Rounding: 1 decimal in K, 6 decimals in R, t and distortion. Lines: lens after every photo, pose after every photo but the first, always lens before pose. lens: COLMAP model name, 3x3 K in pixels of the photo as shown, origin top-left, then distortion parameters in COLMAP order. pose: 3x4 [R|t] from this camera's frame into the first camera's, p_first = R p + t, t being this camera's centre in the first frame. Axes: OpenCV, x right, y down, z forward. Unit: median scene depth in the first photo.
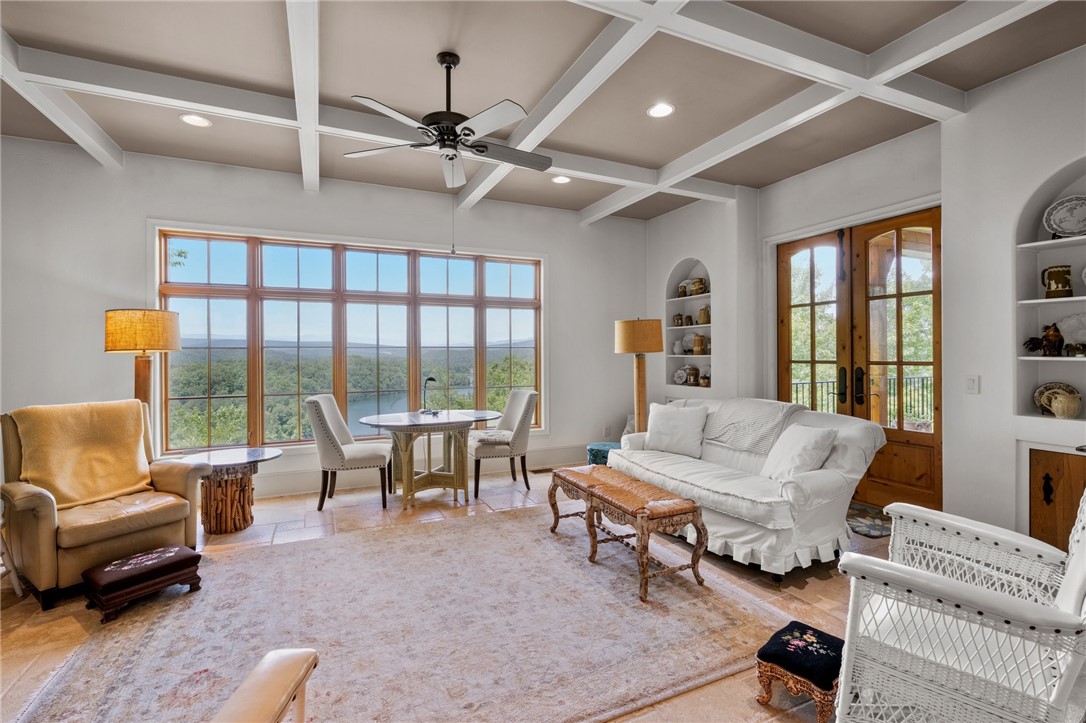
lens RADIAL K [[488.9, 0, 543.0], [0, 488.9, 361.5], [0, 0, 1]] dist [0.000608, 0.000182]
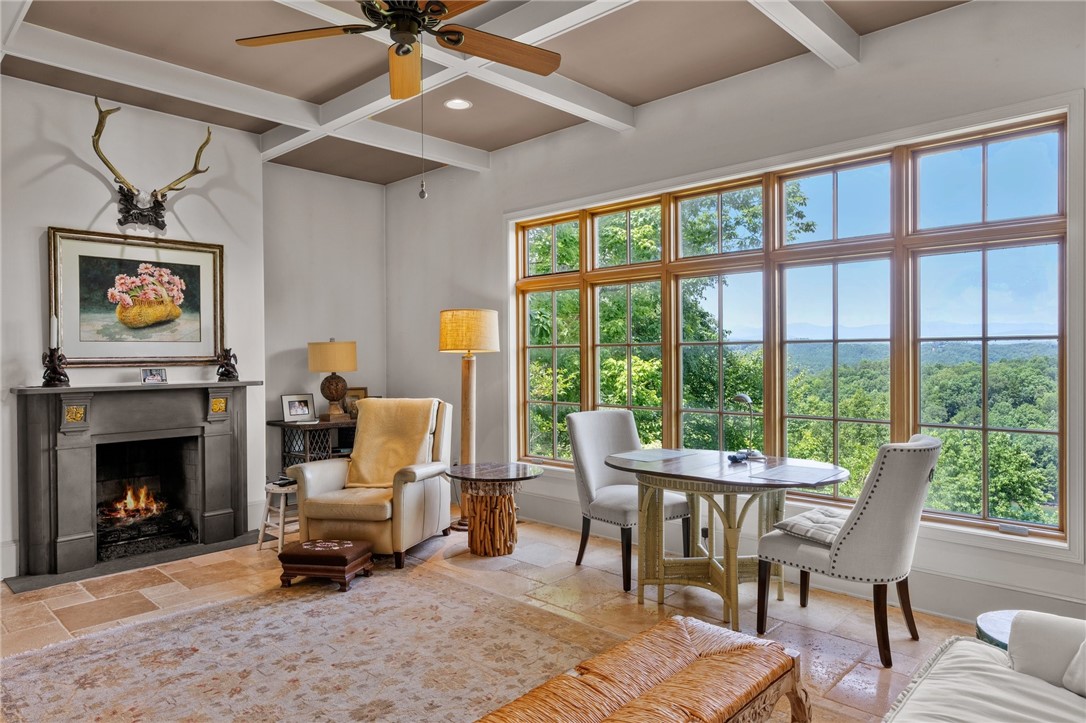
lens RADIAL K [[680.7, 0, 543.0], [0, 680.7, 361.5], [0, 0, 1]] dist [-0.004944, 0.000887]
pose [[0.371246, 0.011329, -0.928465, 0.543586], [-0.011114, 0.999908, 0.007756, -0.012608], [0.928468, 0.007439, 0.371338, 0.643075]]
